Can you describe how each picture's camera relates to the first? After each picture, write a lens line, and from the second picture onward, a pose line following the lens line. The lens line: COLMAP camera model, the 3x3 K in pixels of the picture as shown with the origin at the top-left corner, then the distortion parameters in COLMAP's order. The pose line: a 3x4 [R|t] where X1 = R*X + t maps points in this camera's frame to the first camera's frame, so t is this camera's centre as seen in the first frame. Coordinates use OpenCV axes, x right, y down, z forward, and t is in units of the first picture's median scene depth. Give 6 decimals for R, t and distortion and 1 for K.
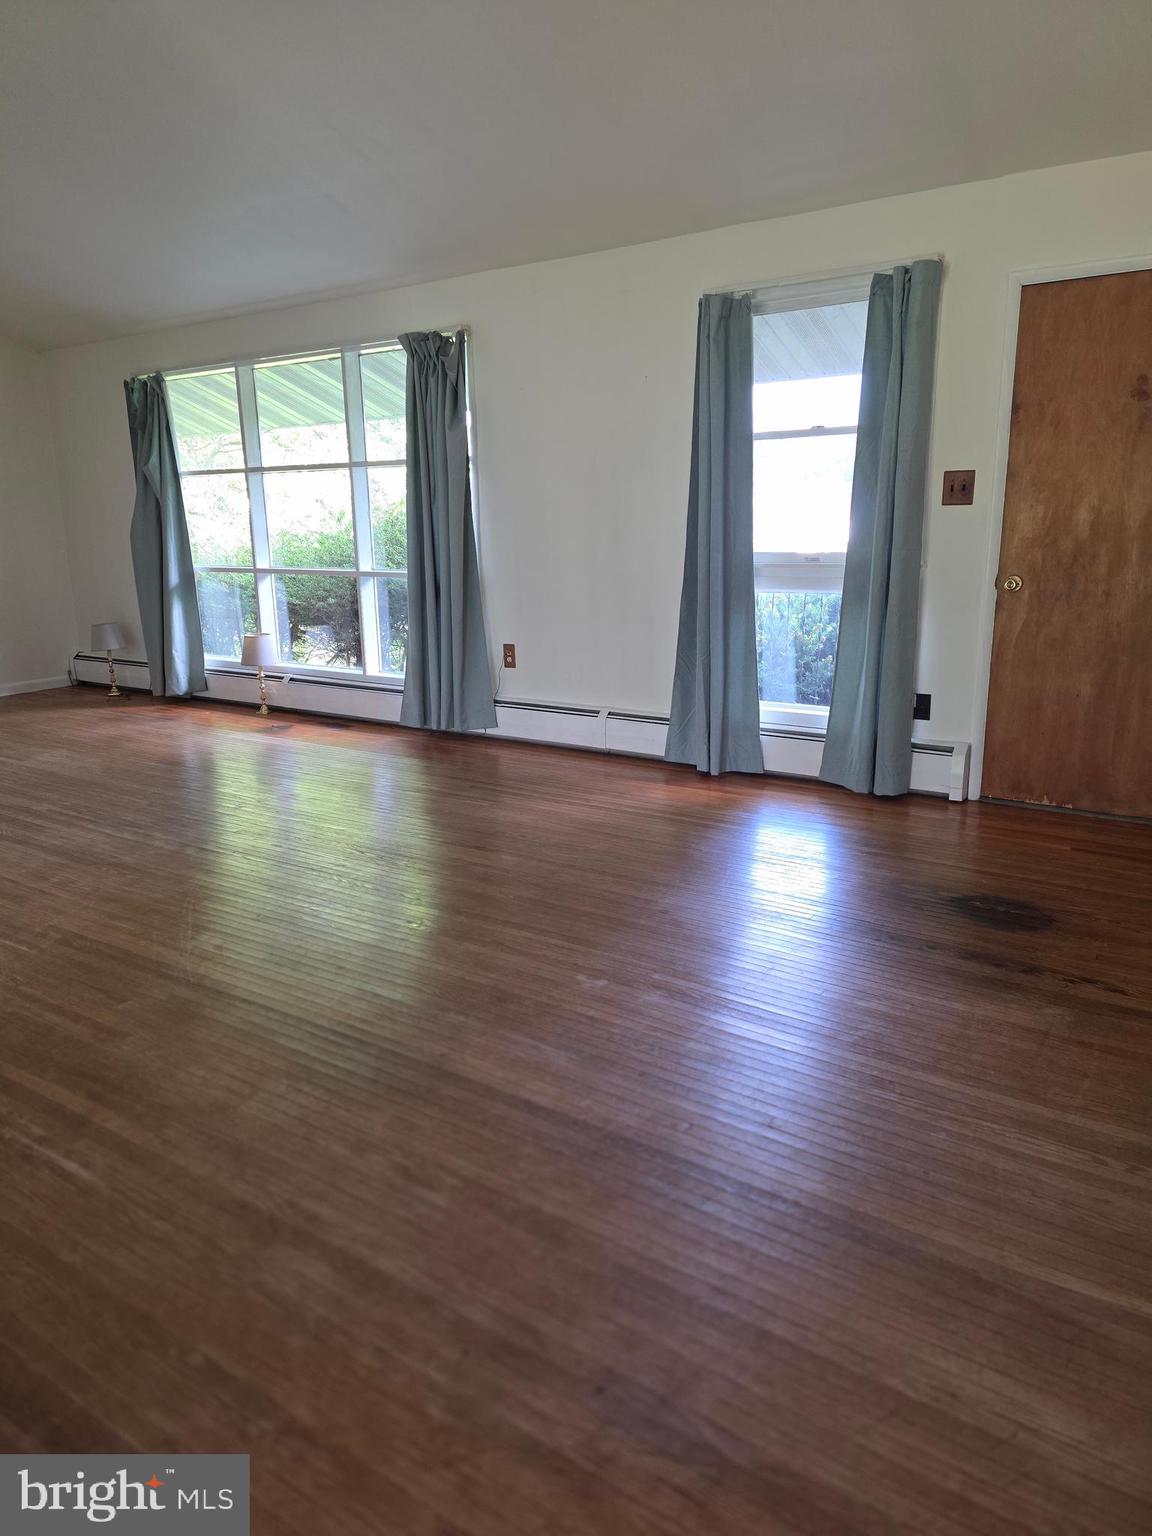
lens RADIAL K [[1031.6, 0, 572.7], [0, 1031.6, 766.5], [0, 0, 1]] dist [0.048542, -0.047201]
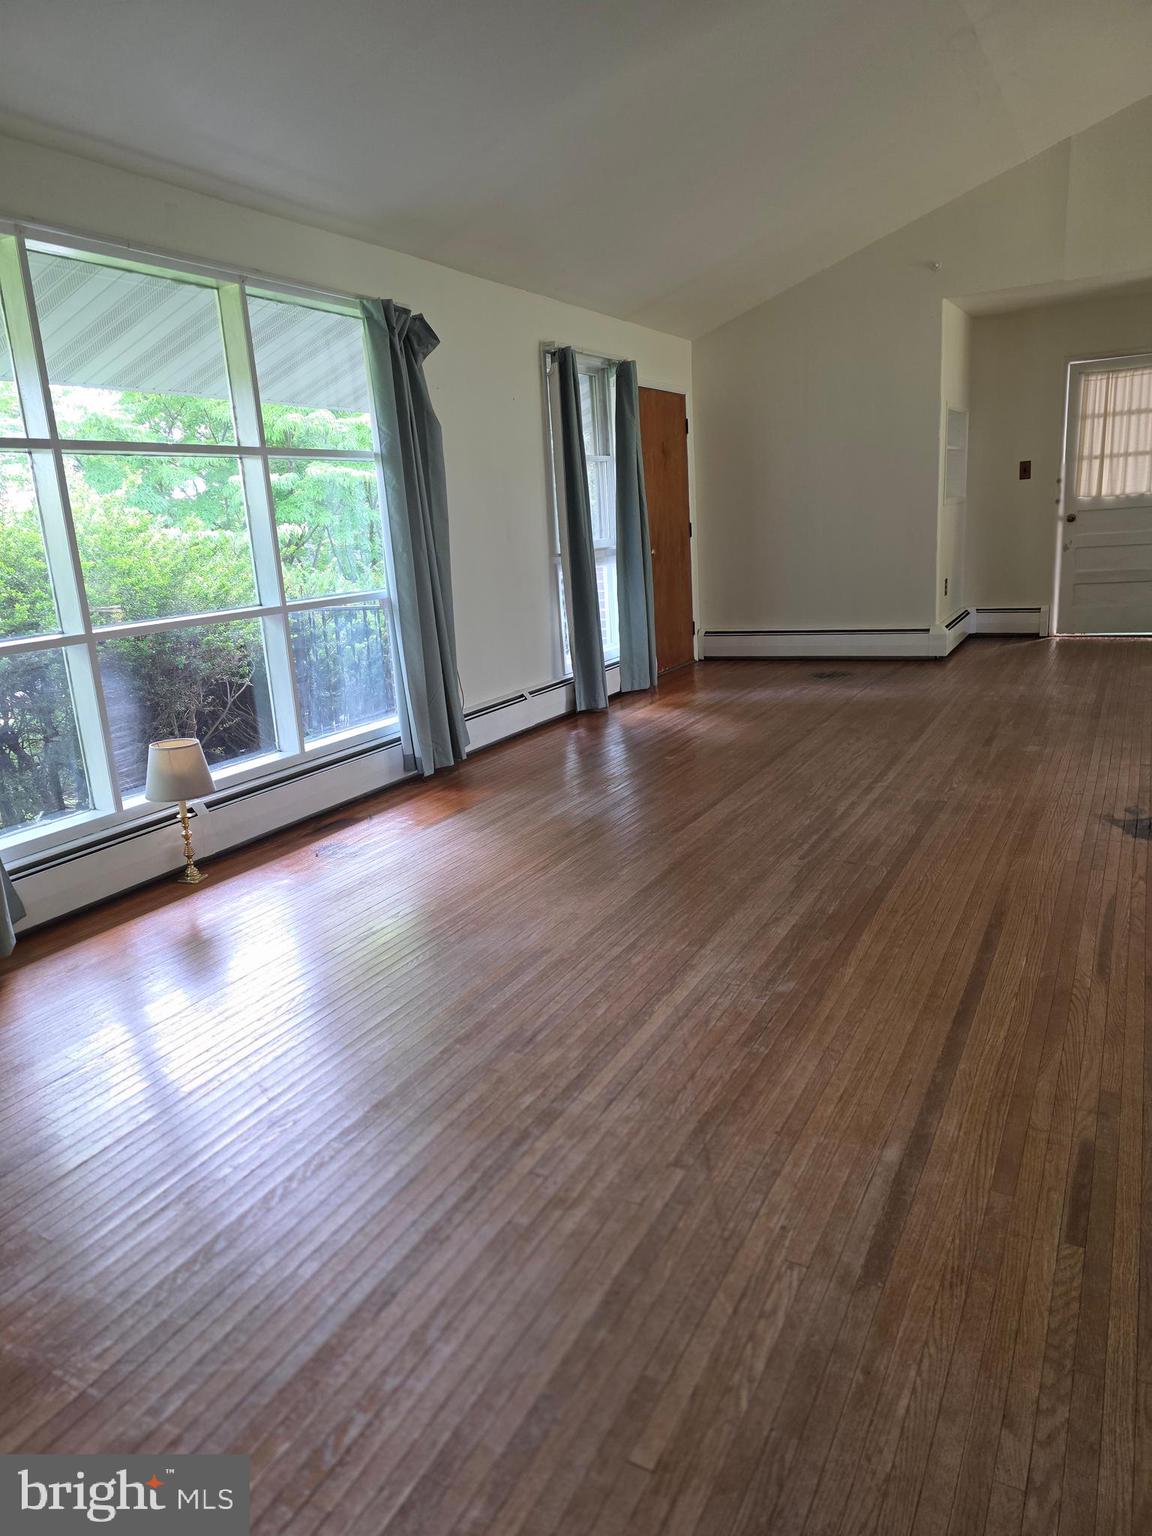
lens RADIAL K [[1031.6, 0, 562.8], [0, 1031.6, 768.4], [0, 0, 1]] dist [0.048542, -0.047201]
pose [[-0.093621, -0.215807, 0.971937, -1.088801], [0.295301, 0.926277, 0.234113, -0.230218], [-0.950806, 0.308932, -0.022991, 1.025560]]
